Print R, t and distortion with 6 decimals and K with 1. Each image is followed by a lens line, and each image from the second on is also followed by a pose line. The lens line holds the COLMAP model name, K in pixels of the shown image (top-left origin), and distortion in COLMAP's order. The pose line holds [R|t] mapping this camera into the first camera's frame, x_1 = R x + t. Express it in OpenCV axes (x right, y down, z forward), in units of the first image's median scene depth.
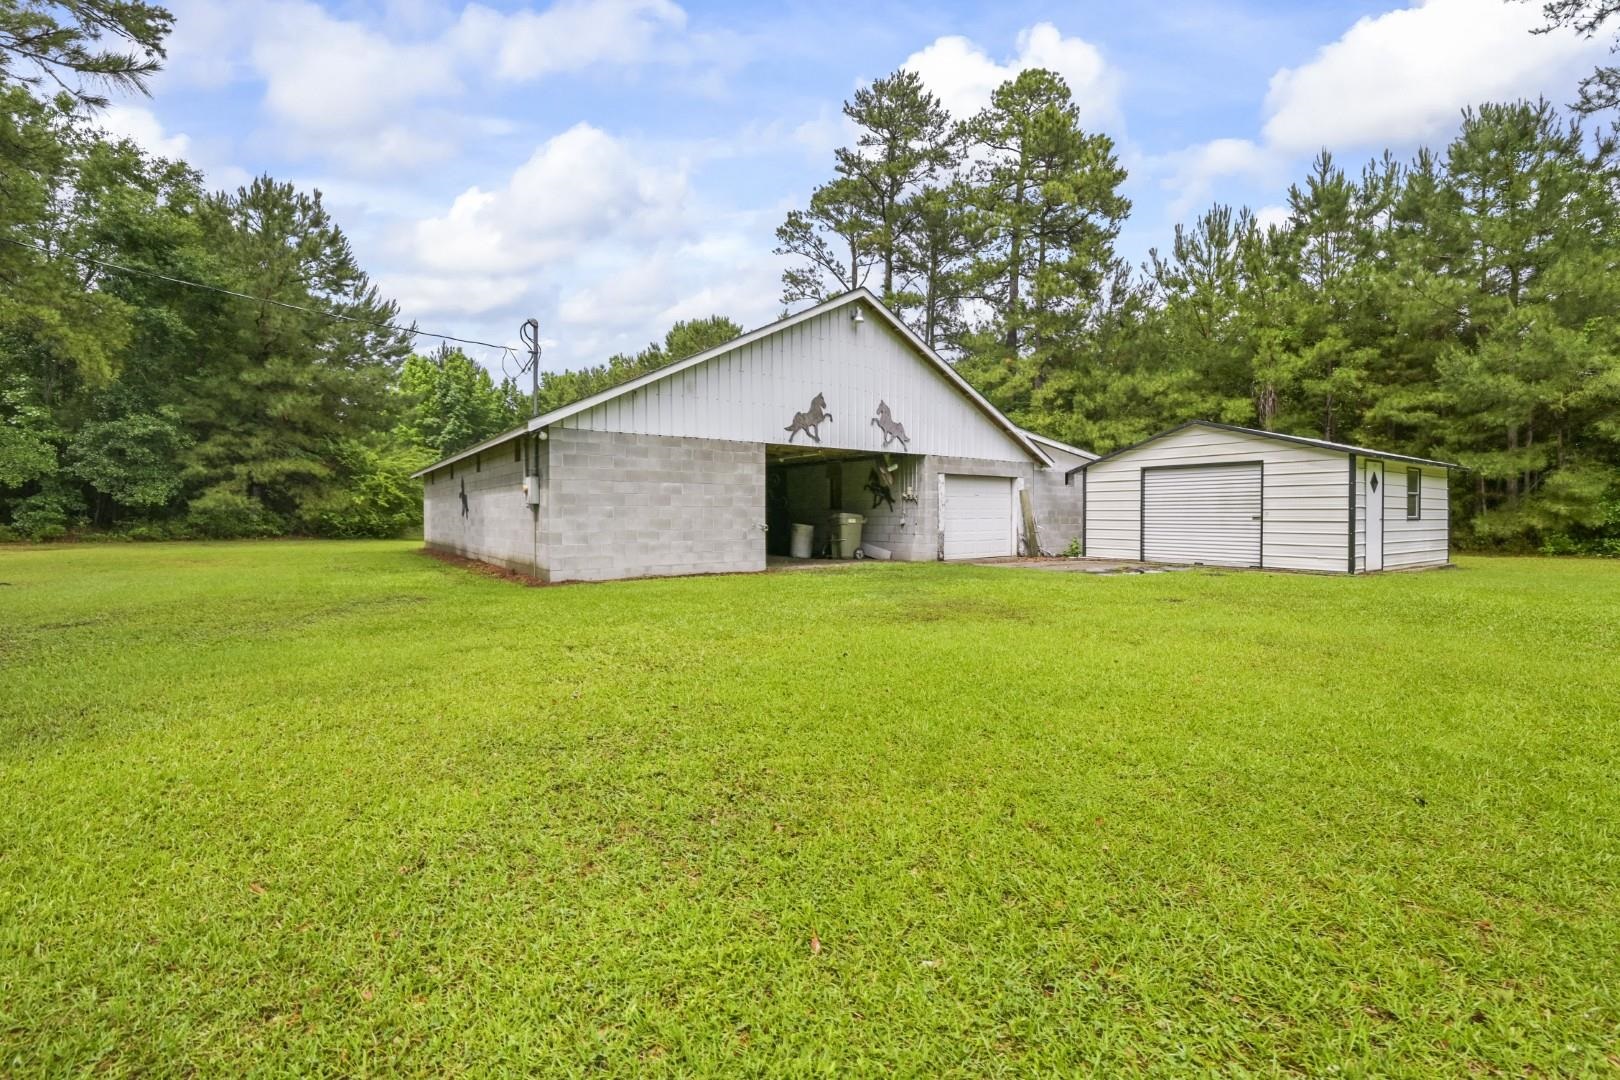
lens RADIAL K [[678.1, 0, 814.1], [0, 678.1, 535.9], [0, 0, 1]] dist [-0.003626, -0.000279]
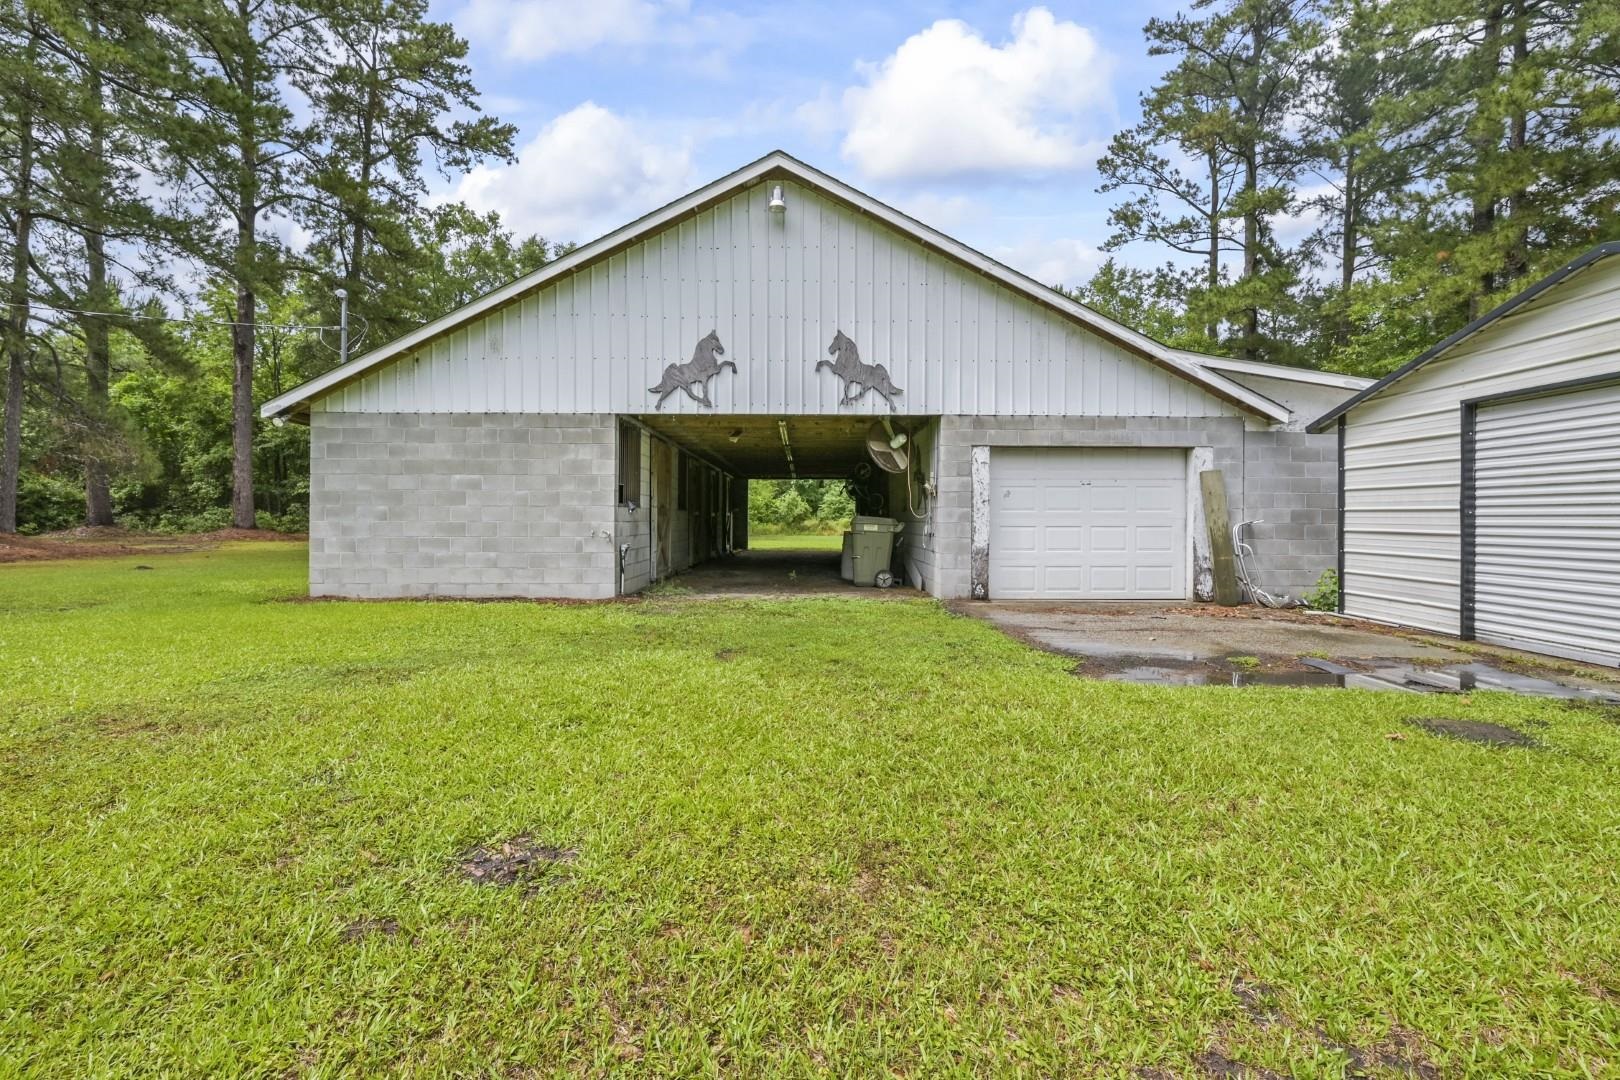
lens RADIAL K [[678.1, 0, 810.5], [0, 678.1, 523.8], [0, 0, 1]] dist [-0.003626, -0.000279]
pose [[0.808593, 0.009958, -0.588284, 0.424996], [-0.022616, 0.999644, -0.014164, -0.016750], [0.587934, 0.024757, 0.808530, 0.481261]]
